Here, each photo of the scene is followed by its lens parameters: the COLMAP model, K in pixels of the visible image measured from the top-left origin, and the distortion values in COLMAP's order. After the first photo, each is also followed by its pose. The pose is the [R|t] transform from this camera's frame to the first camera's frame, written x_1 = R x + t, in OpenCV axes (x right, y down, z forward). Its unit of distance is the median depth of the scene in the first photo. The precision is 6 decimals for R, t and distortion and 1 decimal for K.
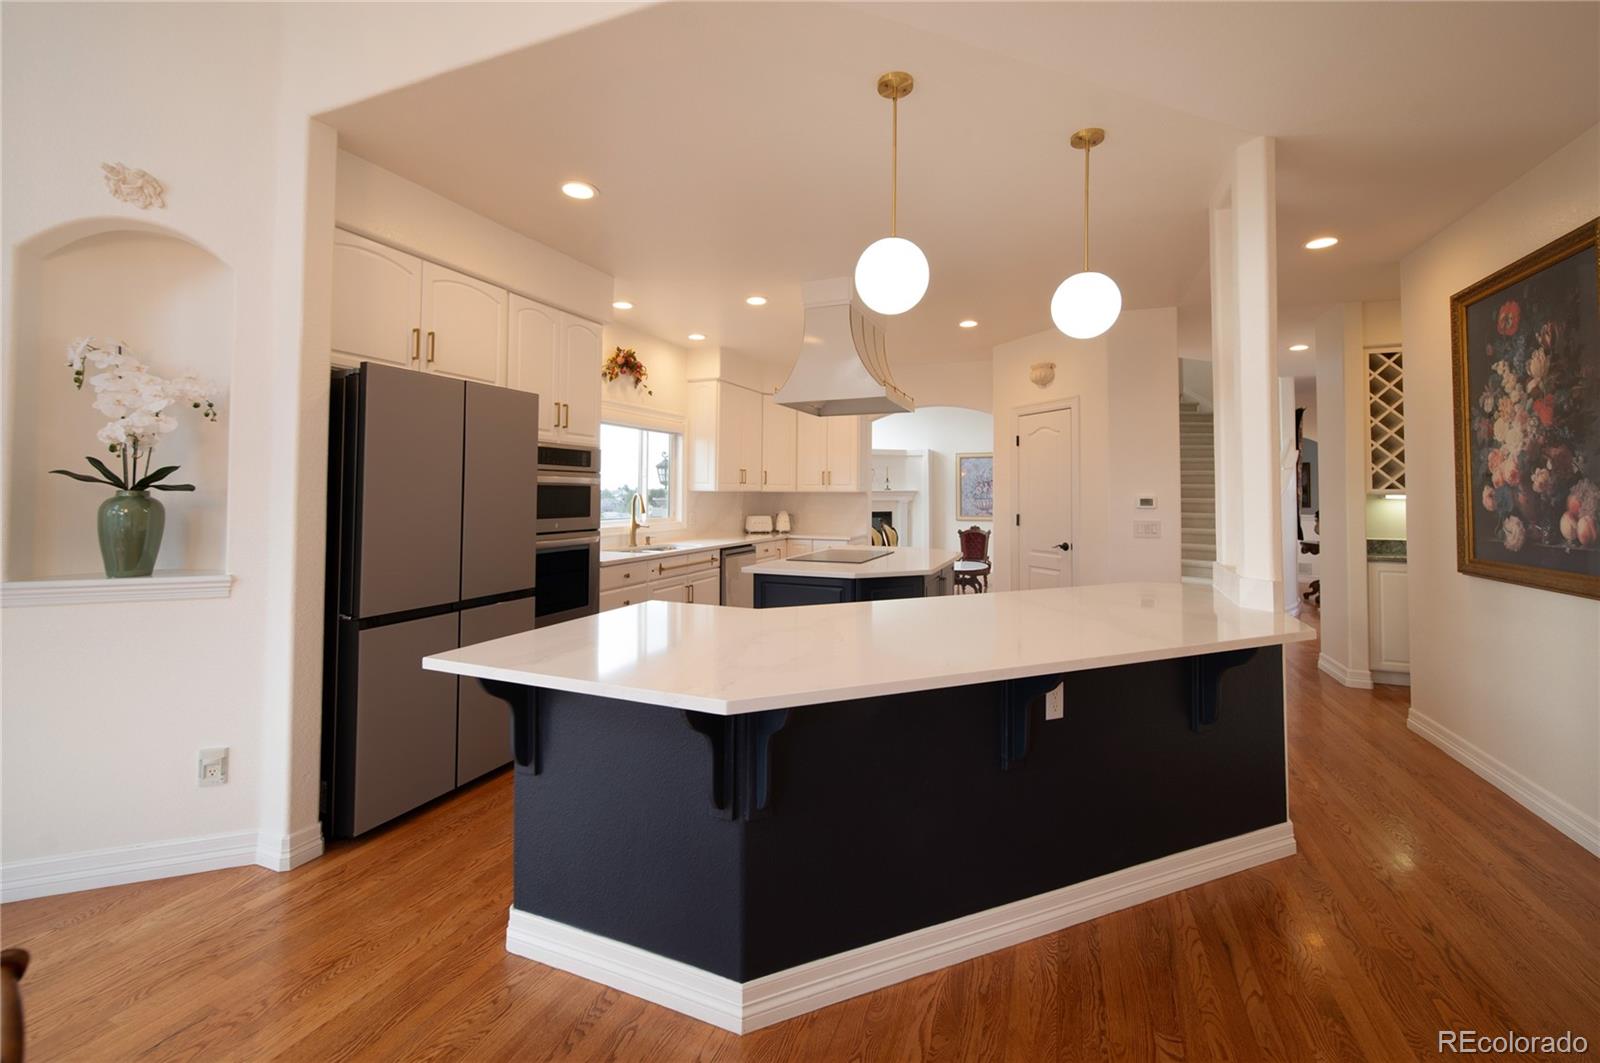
lens RADIAL K [[627.0, 0, 800.7], [0, 627.0, 494.0], [0, 0, 1]] dist [0.000047, -0.000281]
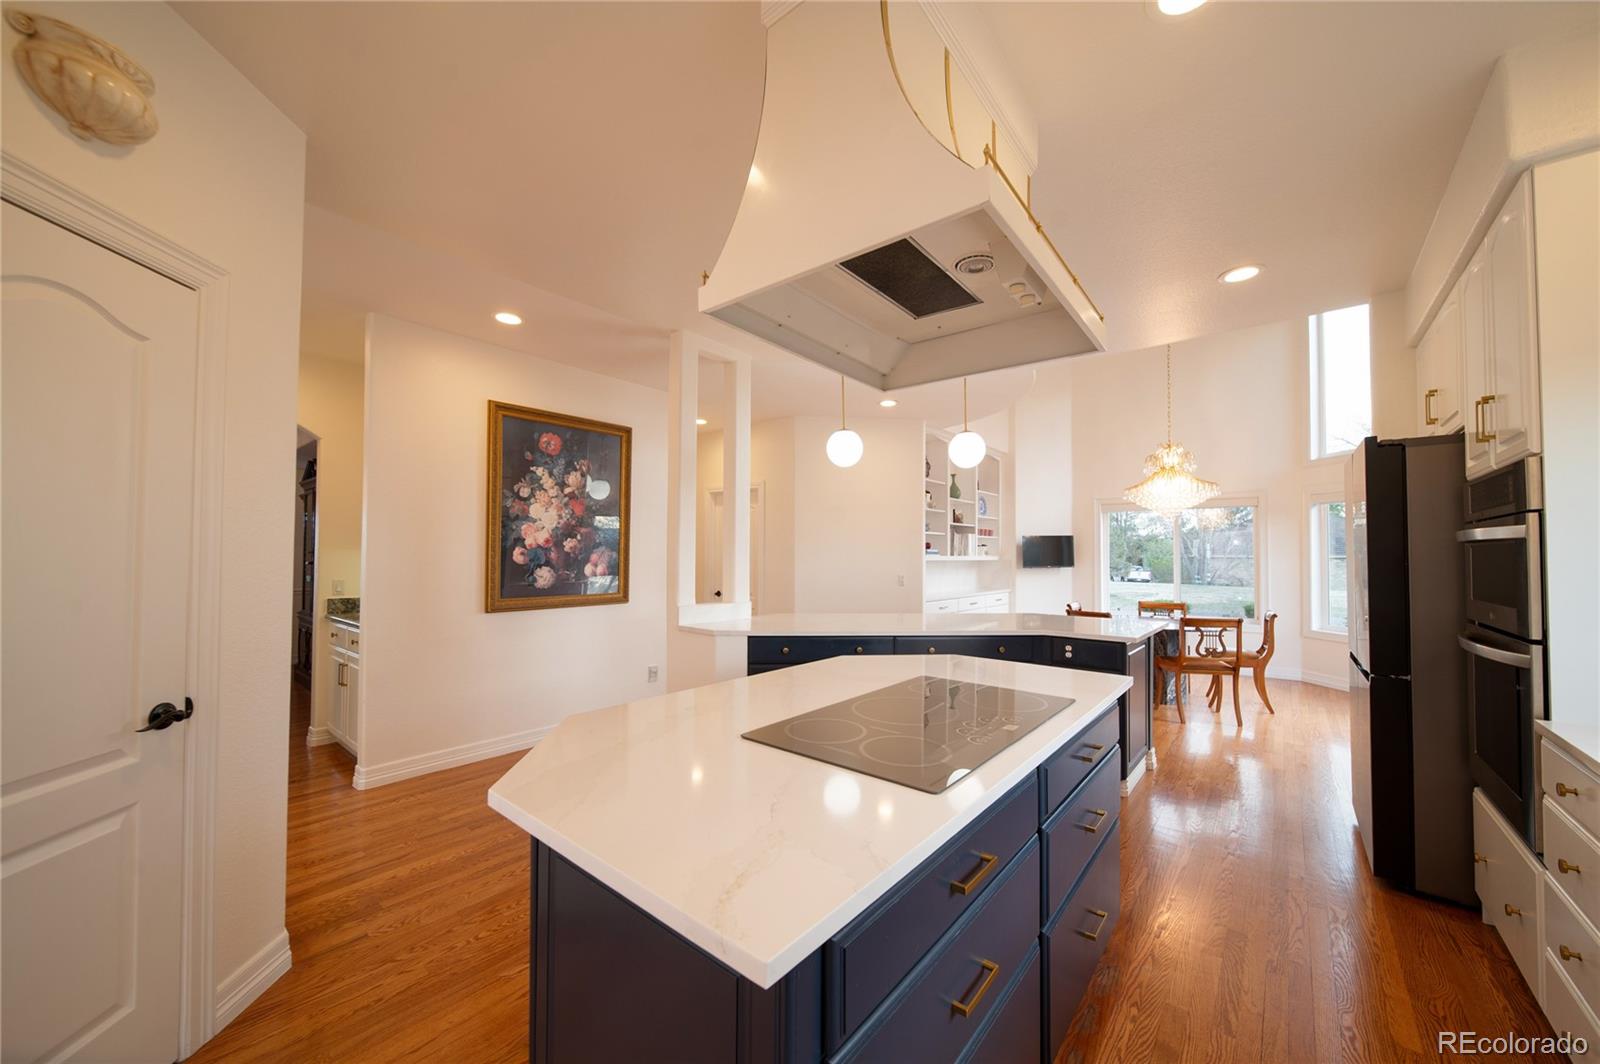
lens RADIAL K [[578.6, 0, 837.4], [0, 578.6, 545.4], [0, 0, 1]] dist [-0.001231, -0.000156]
pose [[-0.963406, -0.006723, 0.267961, 0.021395], [-0.011879, 0.999774, -0.017624, -0.001648], [-0.267782, -0.020162, -0.963268, 2.213323]]
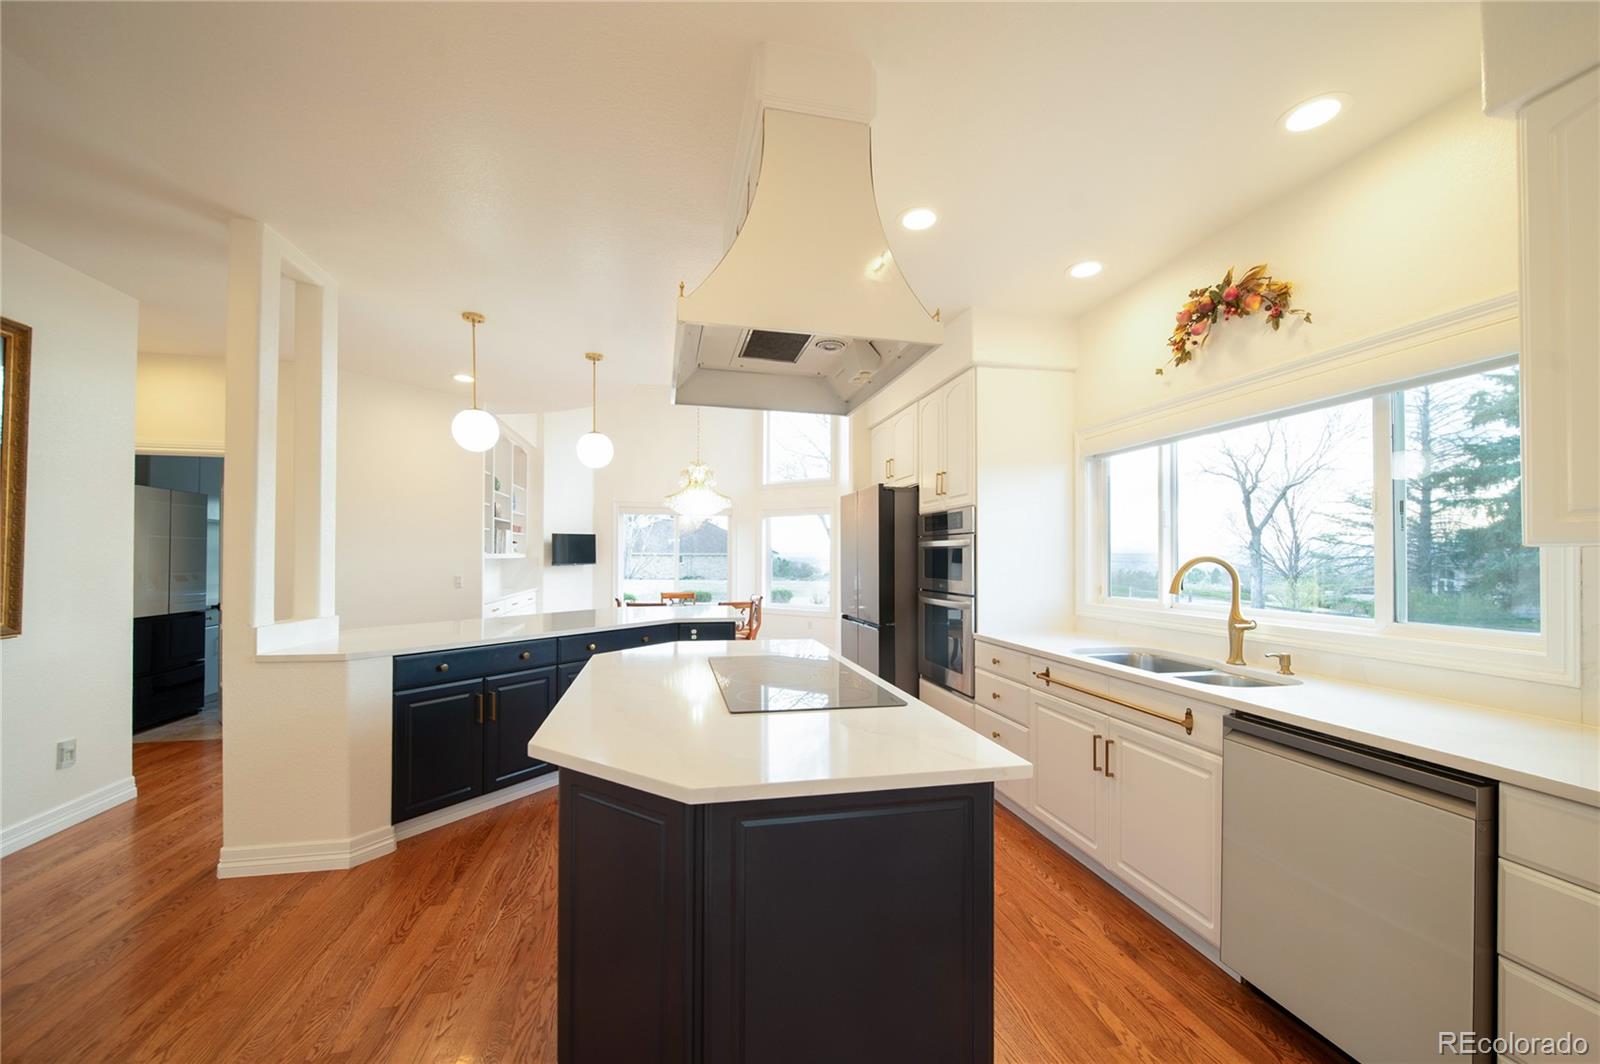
lens RADIAL K [[598.2, 0, 792.1], [0, 598.2, 554.7], [0, 0, 1]] dist [-0.000872, -0.000076]
pose [[-0.820541, -0.012082, -0.571461, 0.578186], [-0.009580, 0.999927, -0.007386, 0.004179], [0.571508, -0.000586, -0.820596, 2.280052]]
